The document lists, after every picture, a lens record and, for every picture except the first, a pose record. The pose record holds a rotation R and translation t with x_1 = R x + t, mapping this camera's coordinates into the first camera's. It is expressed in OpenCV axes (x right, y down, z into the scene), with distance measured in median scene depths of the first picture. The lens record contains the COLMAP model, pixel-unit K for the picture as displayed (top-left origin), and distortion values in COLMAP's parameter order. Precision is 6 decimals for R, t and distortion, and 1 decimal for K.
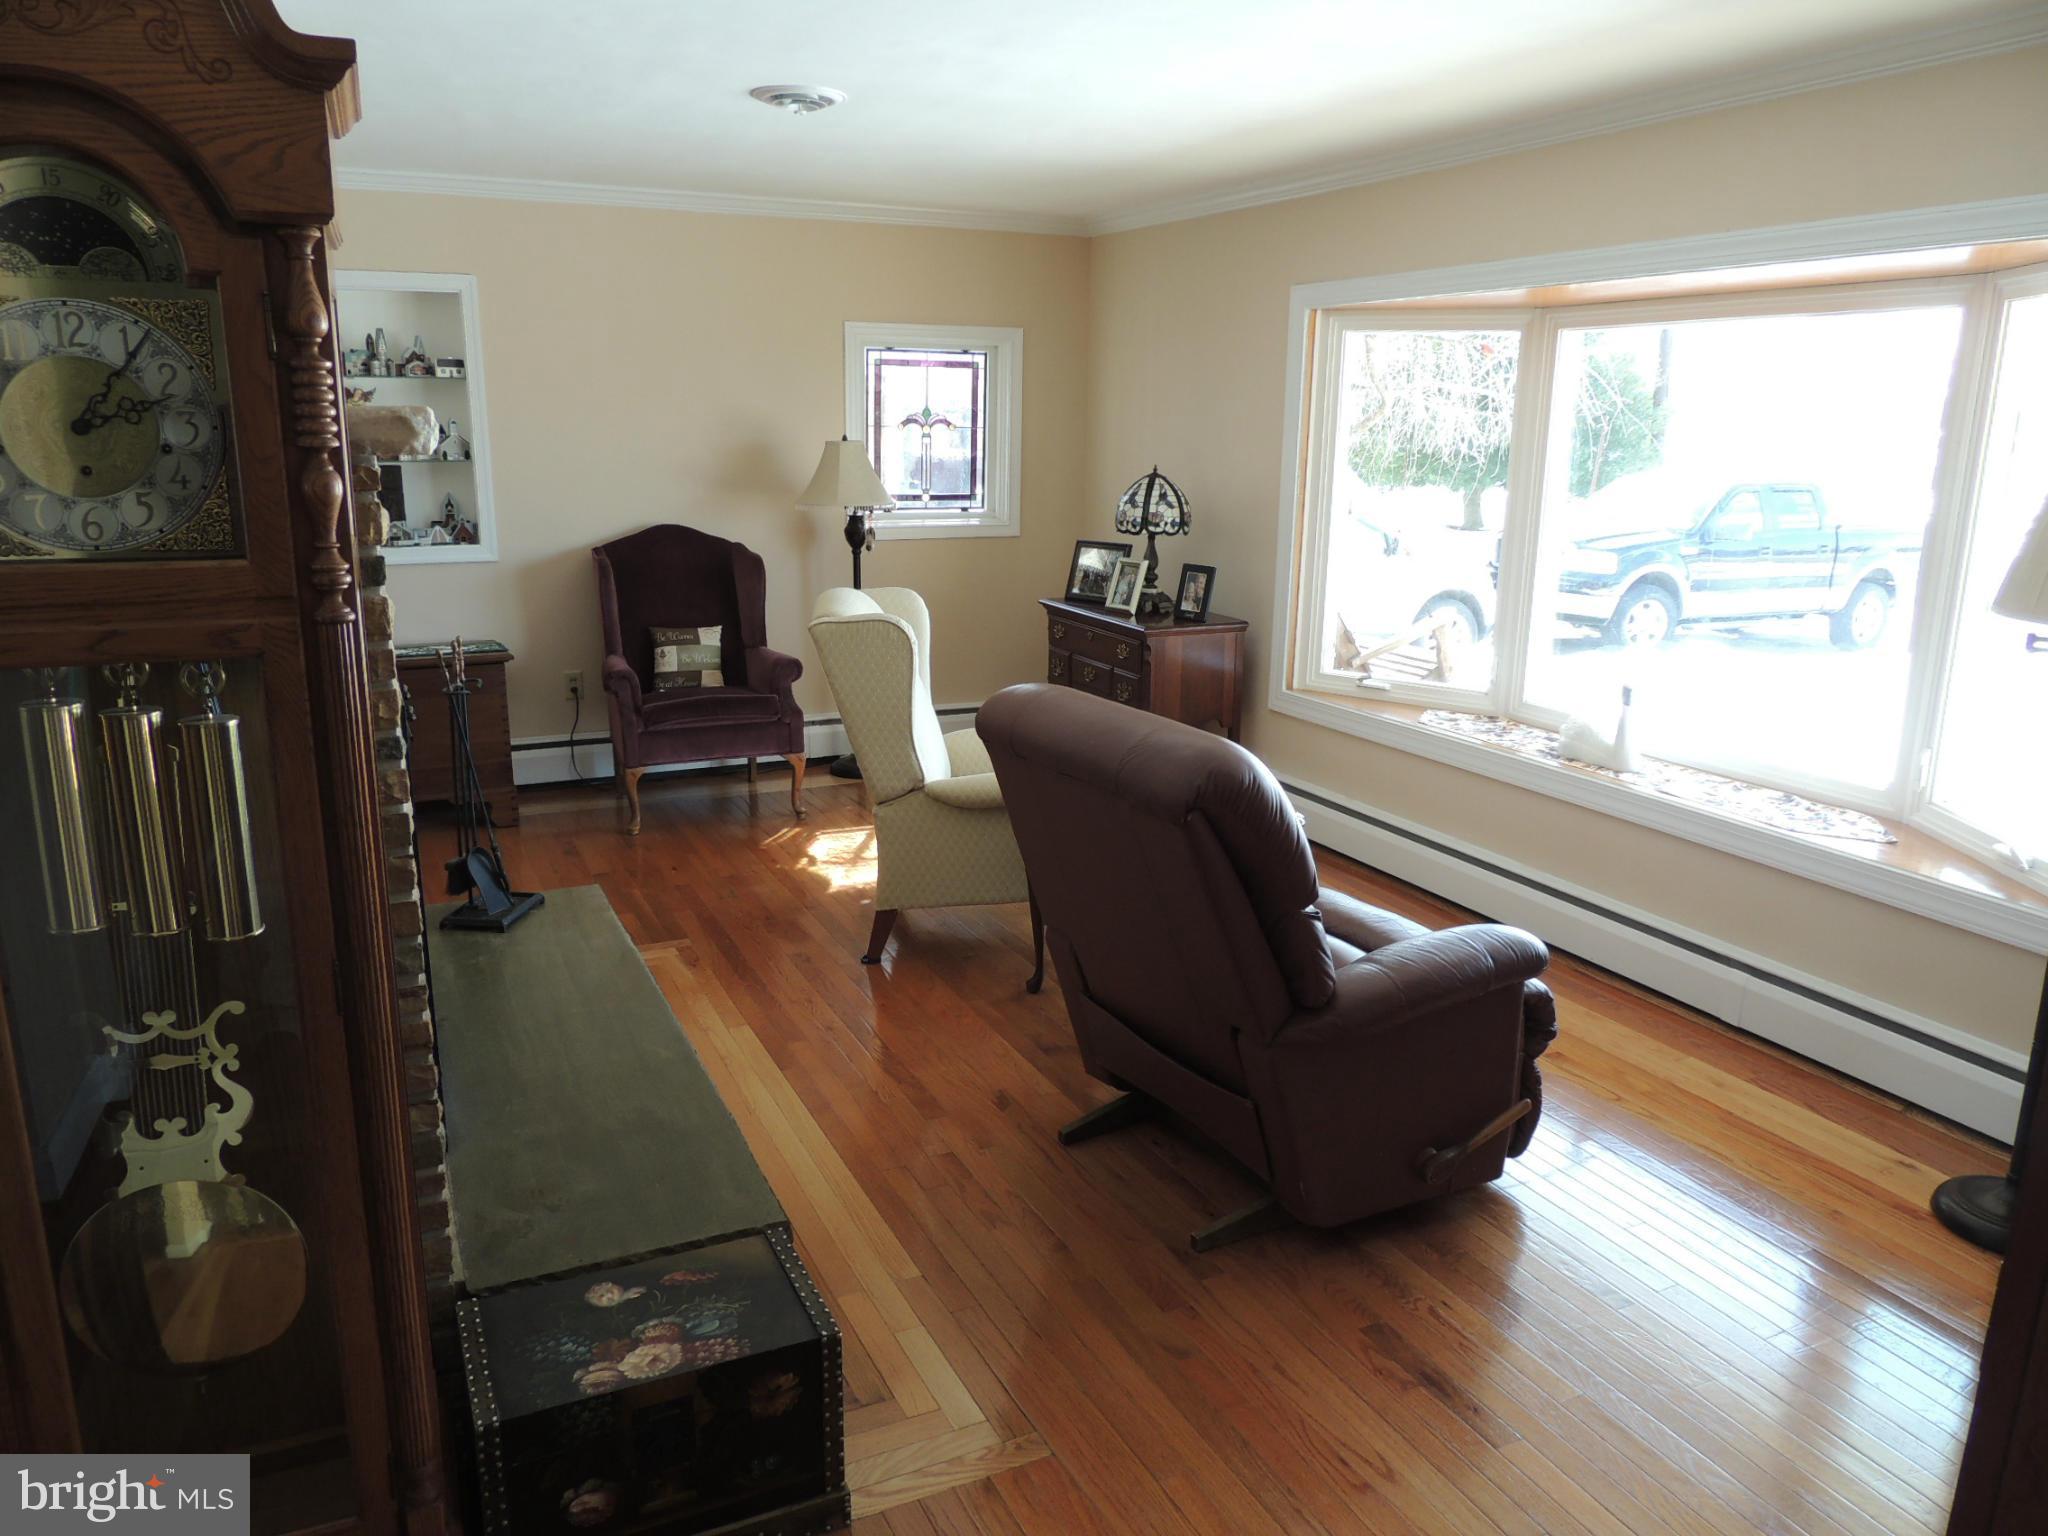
lens RADIAL K [[1465.6, 0, 1024.0], [0, 1465.6, 768.0], [0, 0, 1]] dist [-0.012144, -0.001474]
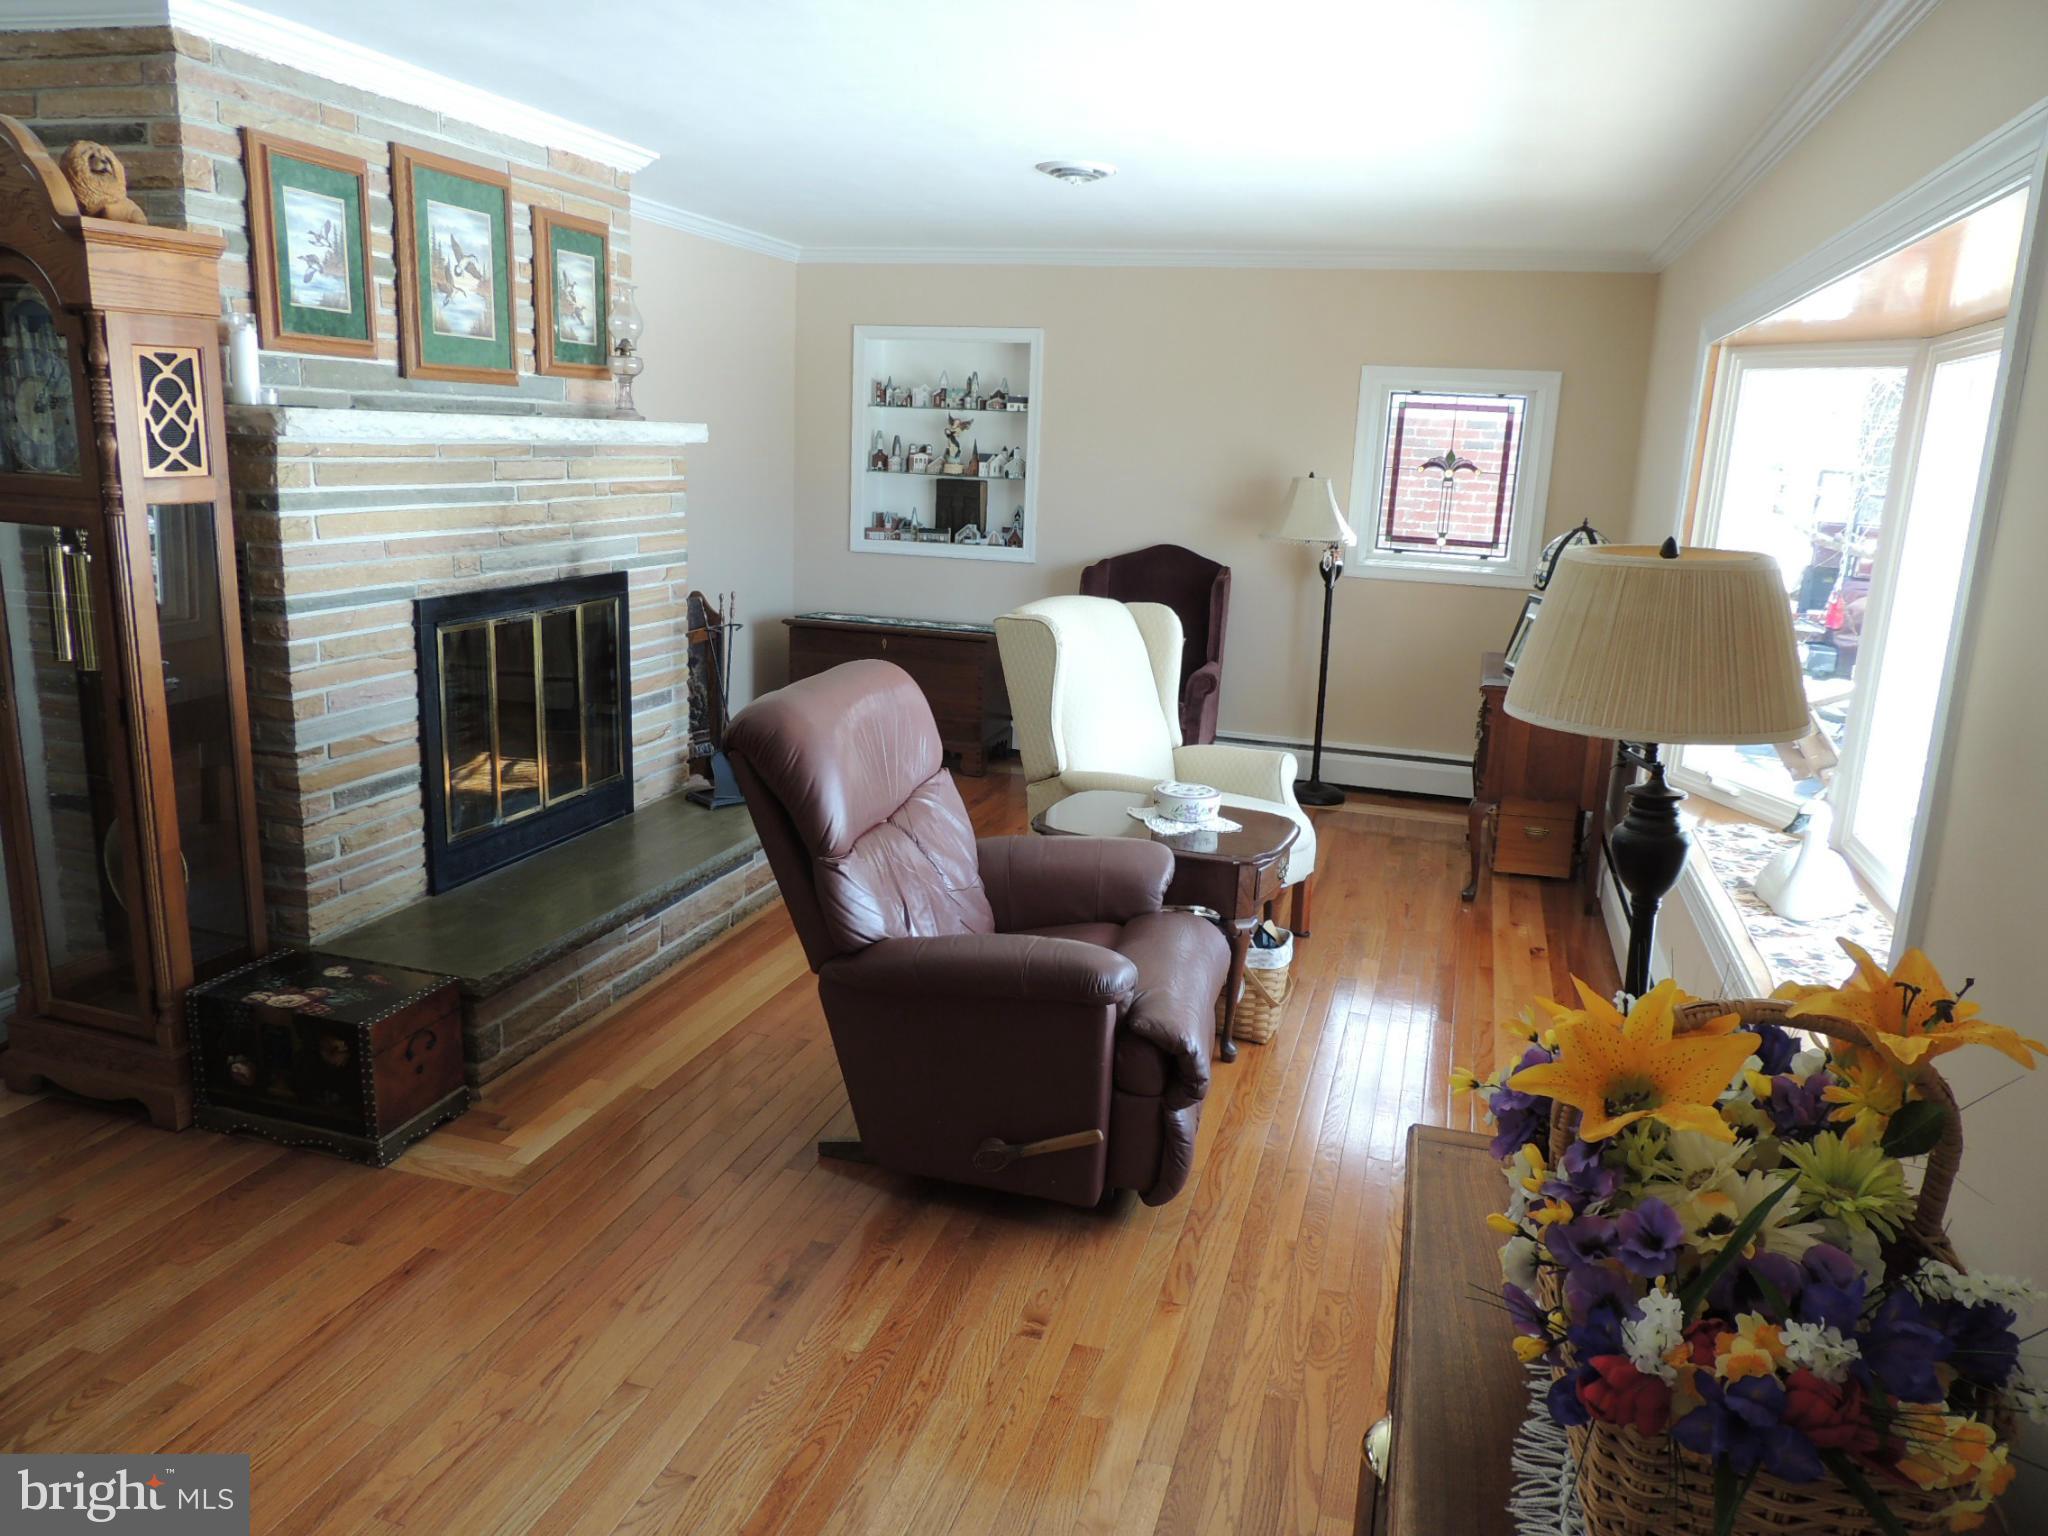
lens RADIAL K [[1465.6, 0, 1024.0], [0, 1465.6, 768.0], [0, 0, 1]] dist [-0.012144, -0.001474]
pose [[0.738831, 0.171098, -0.651808, 0.449866], [-0.193210, 0.980408, 0.038349, -0.020682], [0.645599, 0.097602, 0.757414, 0.095795]]
